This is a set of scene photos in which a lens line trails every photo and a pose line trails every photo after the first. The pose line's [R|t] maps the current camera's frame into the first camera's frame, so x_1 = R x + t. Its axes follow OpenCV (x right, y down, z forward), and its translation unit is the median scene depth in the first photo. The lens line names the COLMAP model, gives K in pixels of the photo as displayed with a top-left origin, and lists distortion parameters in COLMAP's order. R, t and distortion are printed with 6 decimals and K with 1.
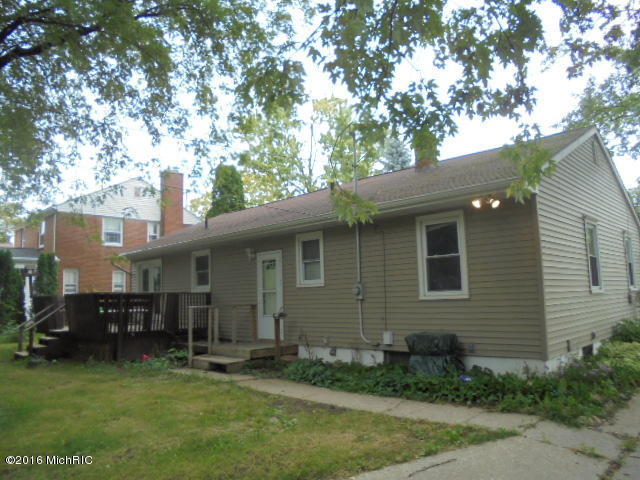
lens RADIAL K [[482.4, 0, 317.1], [0, 482.4, 238.2], [0, 0, 1]] dist [-0.132167, 0.112031]
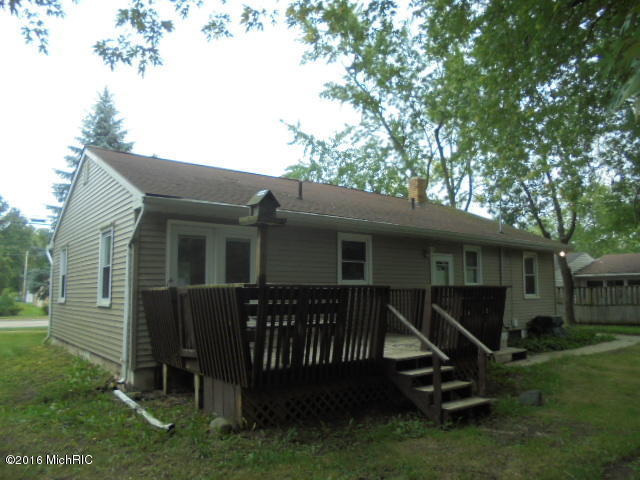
lens RADIAL K [[482.4, 0, 317.1], [0, 482.4, 238.2], [0, 0, 1]] dist [-0.132167, 0.112031]
pose [[0.153468, 0.102966, 0.982774, -1.433891], [-0.155831, 0.984633, -0.078827, 0.145888], [-0.975789, -0.141050, 0.167155, 1.330047]]
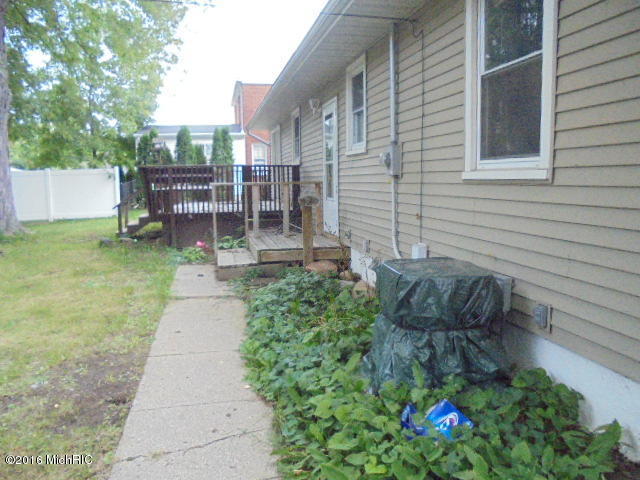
lens RADIAL K [[482.4, 0, 317.1], [0, 482.4, 238.2], [0, 0, 1]] dist [-0.132167, 0.112031]
pose [[0.835133, 0.085346, -0.543386, 0.305744], [0.054589, 0.970152, 0.236274, 0.065251], [0.547332, -0.226983, 0.805547, 0.519933]]
